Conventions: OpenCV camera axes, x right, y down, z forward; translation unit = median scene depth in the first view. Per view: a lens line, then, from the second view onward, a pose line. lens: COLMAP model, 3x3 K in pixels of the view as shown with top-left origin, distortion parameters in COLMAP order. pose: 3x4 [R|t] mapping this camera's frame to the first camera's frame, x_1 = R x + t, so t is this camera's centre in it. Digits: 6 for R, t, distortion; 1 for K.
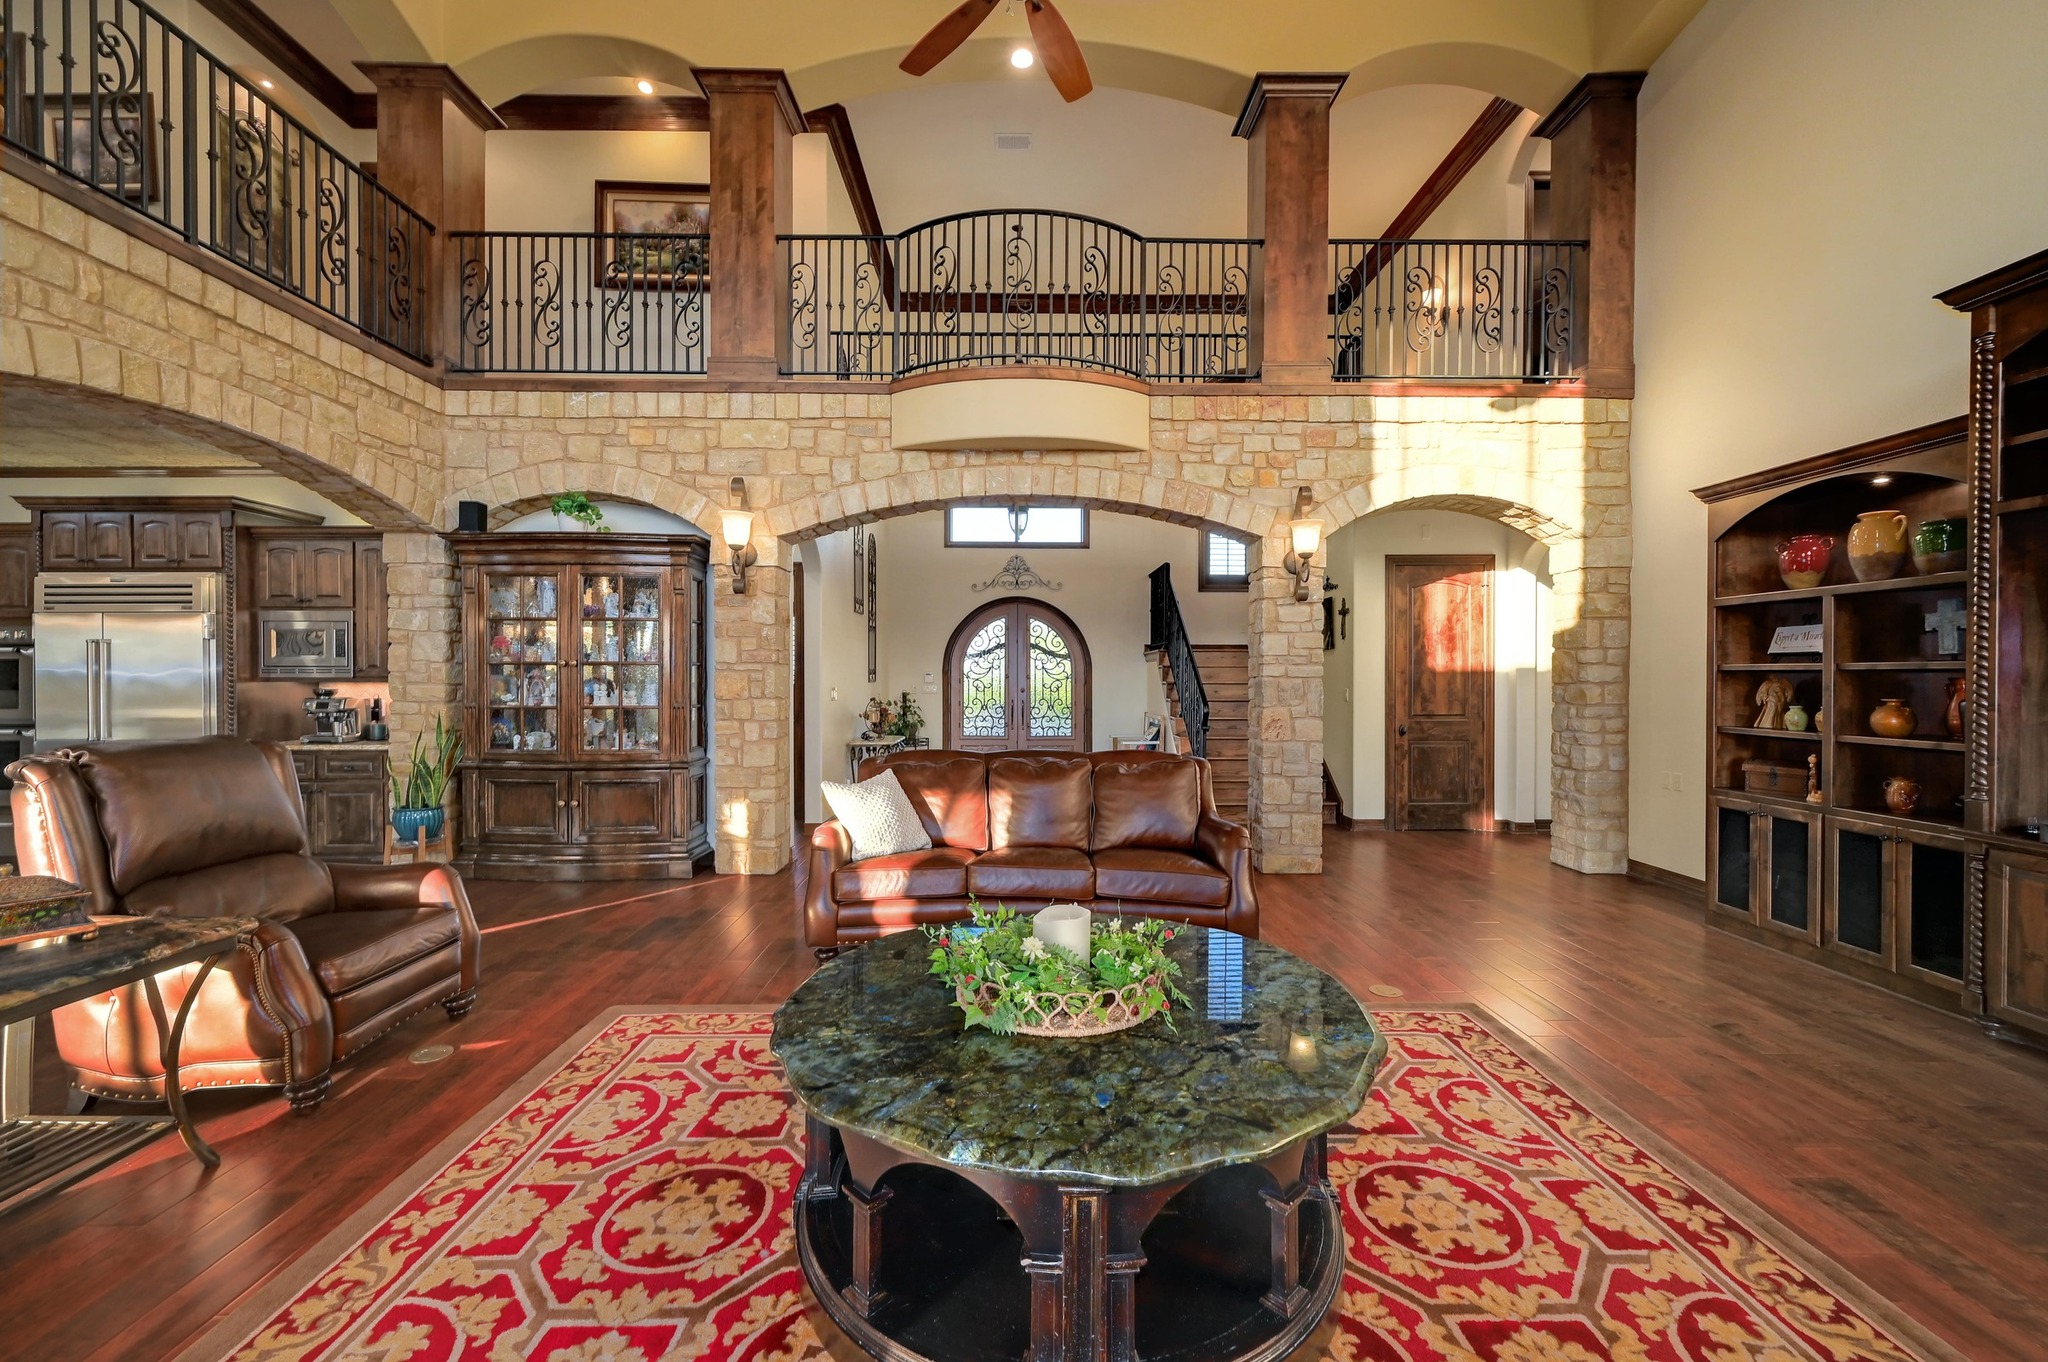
lens RADIAL K [[811.8, 0, 1027.9], [0, 811.8, 682.4], [0, 0, 1]] dist [-0.001104, -0.000064]
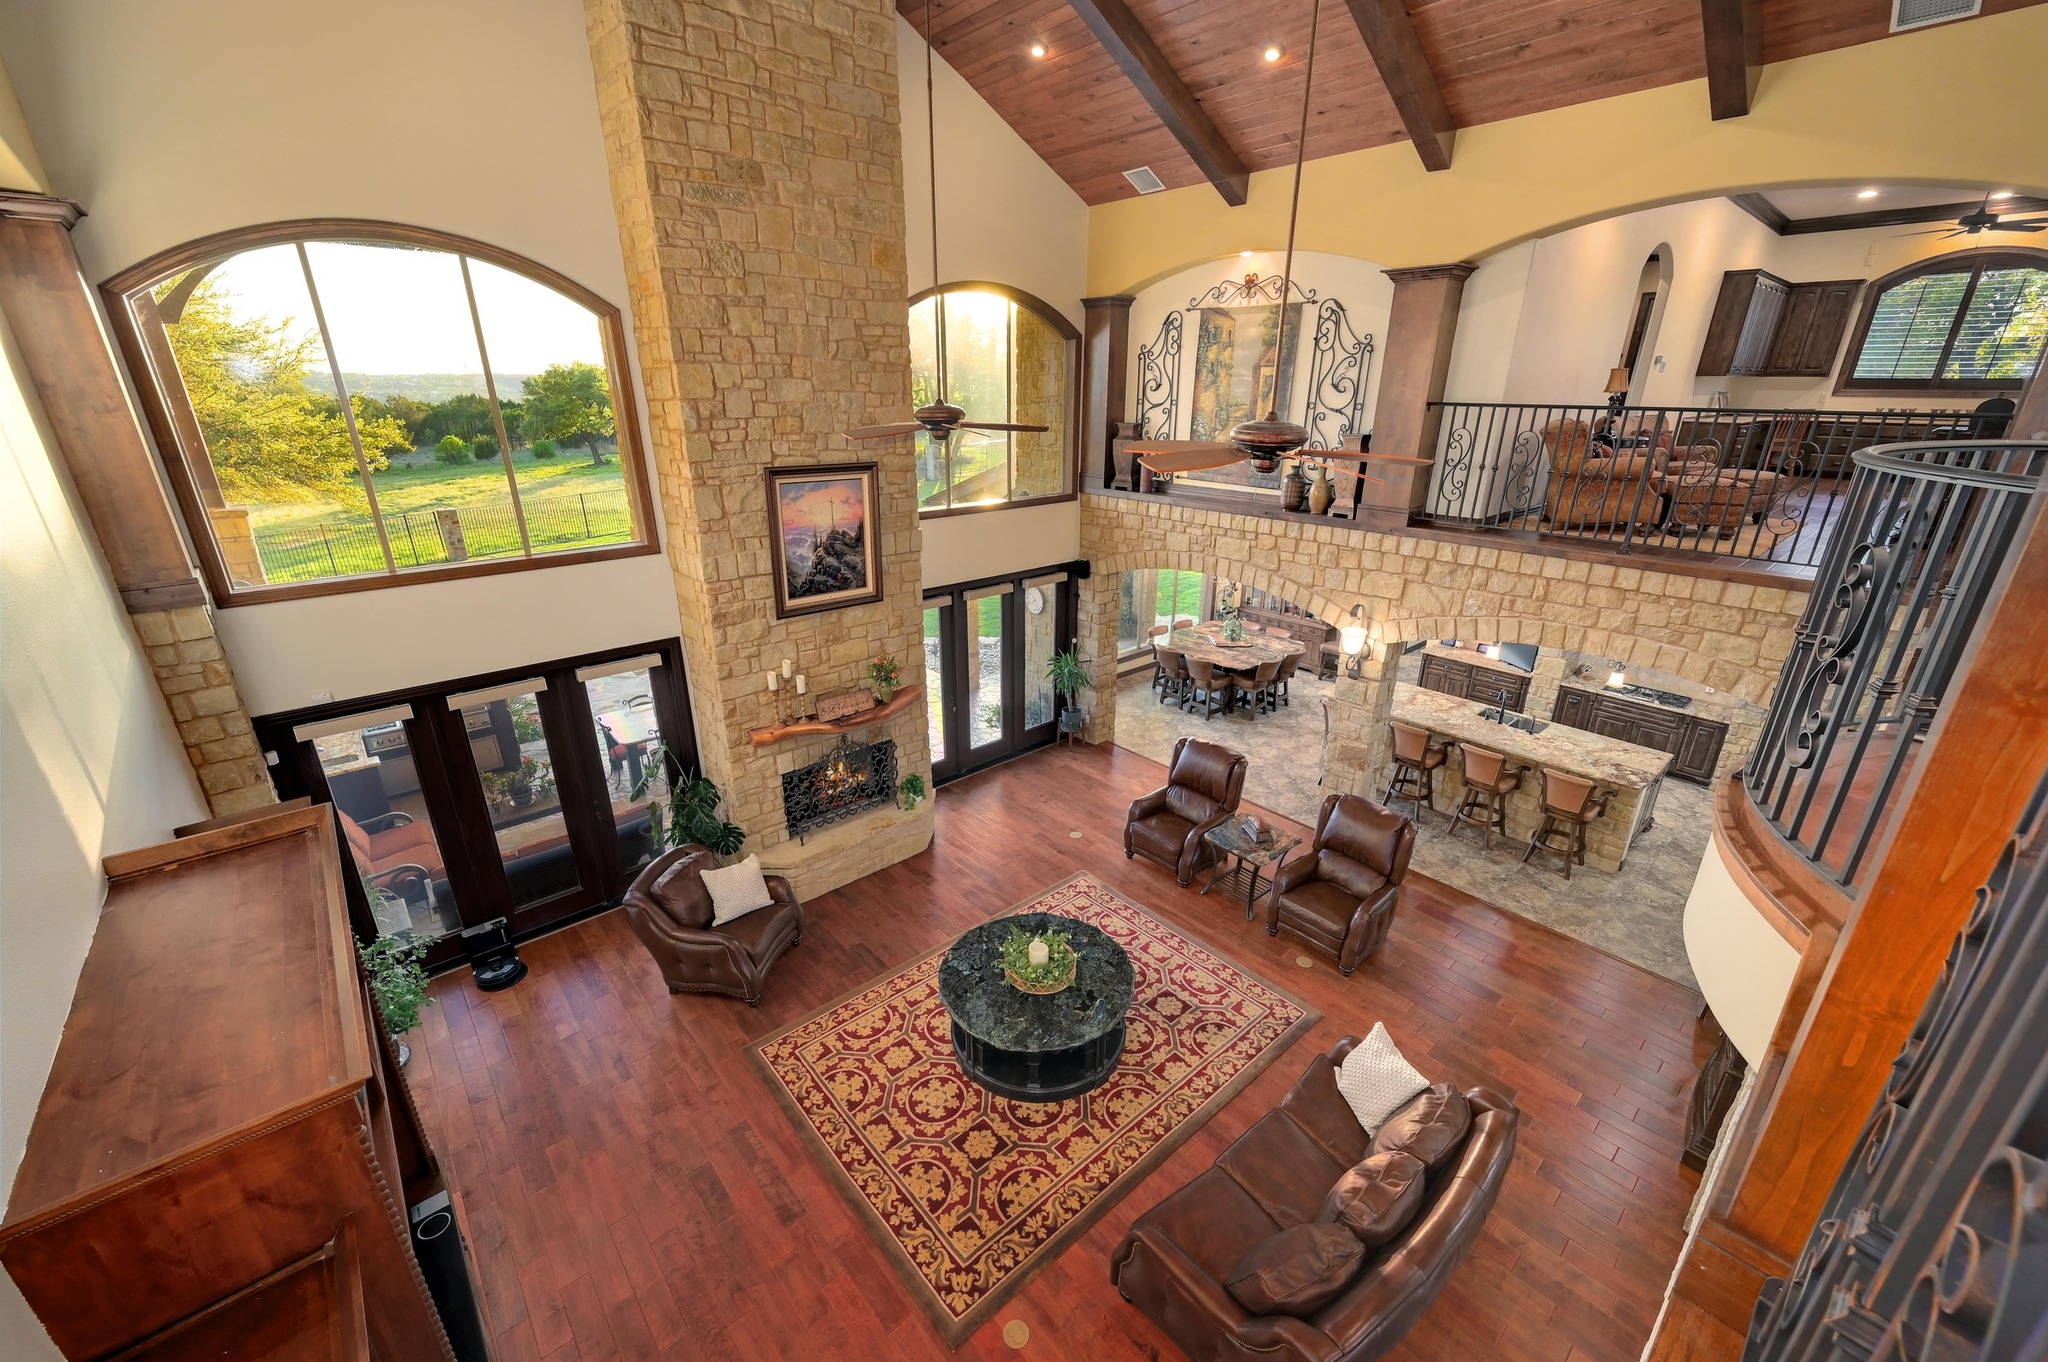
lens RADIAL K [[811.8, 0, 1021.6], [0, 811.8, 684.1], [0, 0, 1]] dist [-0.001104, -0.000064]
pose [[-0.761078, 0.229375, -0.606752, 1.367770], [-0.006467, 0.932662, 0.360693, -1.373058], [0.648628, 0.278440, -0.708345, 2.306466]]
